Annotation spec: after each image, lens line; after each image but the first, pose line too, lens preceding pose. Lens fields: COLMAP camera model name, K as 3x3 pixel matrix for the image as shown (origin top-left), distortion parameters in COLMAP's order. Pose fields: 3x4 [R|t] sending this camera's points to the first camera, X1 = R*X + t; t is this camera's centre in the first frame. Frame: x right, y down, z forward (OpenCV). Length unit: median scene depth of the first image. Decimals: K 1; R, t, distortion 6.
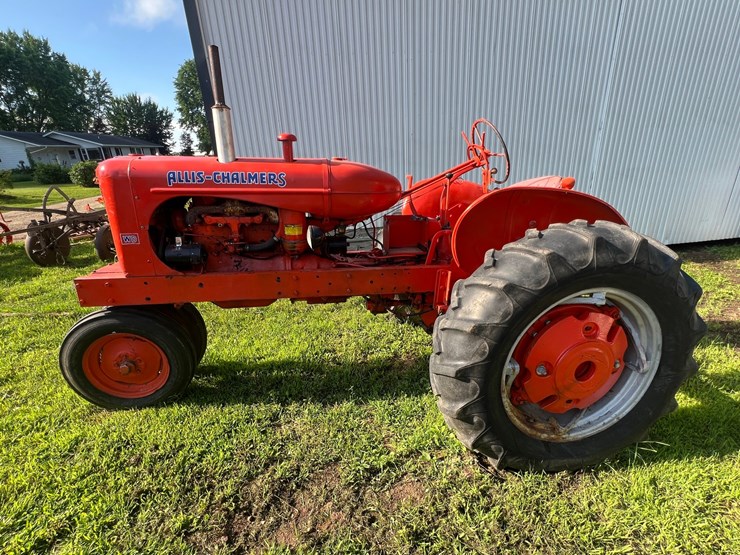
lens RADIAL K [[349.8, 0, 370.0], [0, 349.8, 277.5], [0, 0, 1]] dist [-0.001158, -0.000141]
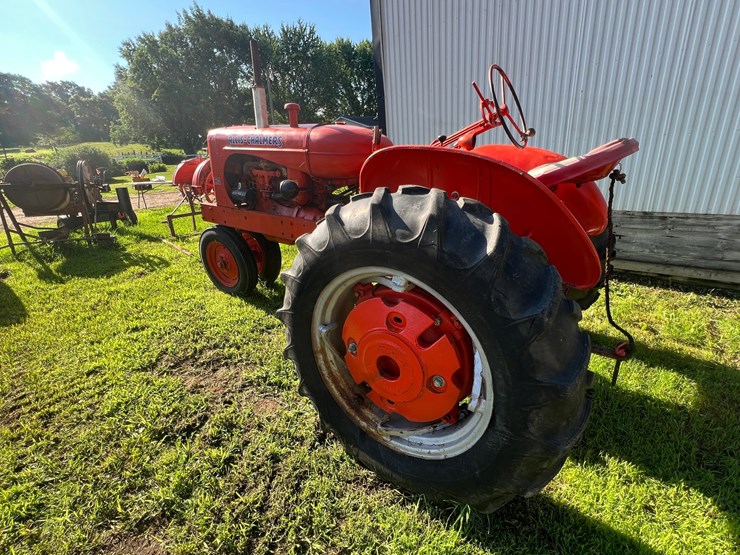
lens RADIAL K [[349.8, 0, 370.0], [0, 349.8, 277.5], [0, 0, 1]] dist [-0.001158, -0.000141]
pose [[0.723474, 0.242881, -0.646216, 0.904818], [-0.203354, 0.969512, 0.136726, -0.042224], [0.659722, 0.032493, 0.750807, 0.279223]]
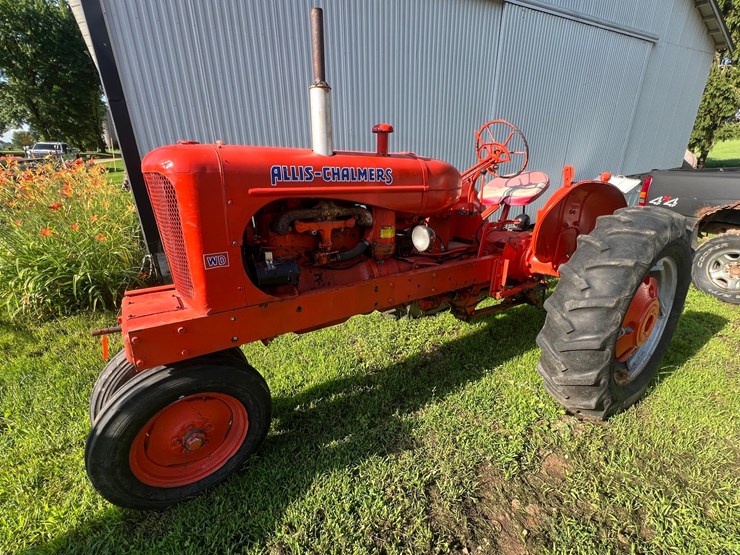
lens RADIAL K [[349.8, 0, 370.0], [0, 349.8, 277.5], [0, 0, 1]] dist [-0.001158, -0.000141]
pose [[0.899037, -0.127021, 0.419044, -0.690656], [0.123624, 0.991698, 0.035377, -0.060820], [-0.420059, 0.019999, 0.907276, 0.215688]]
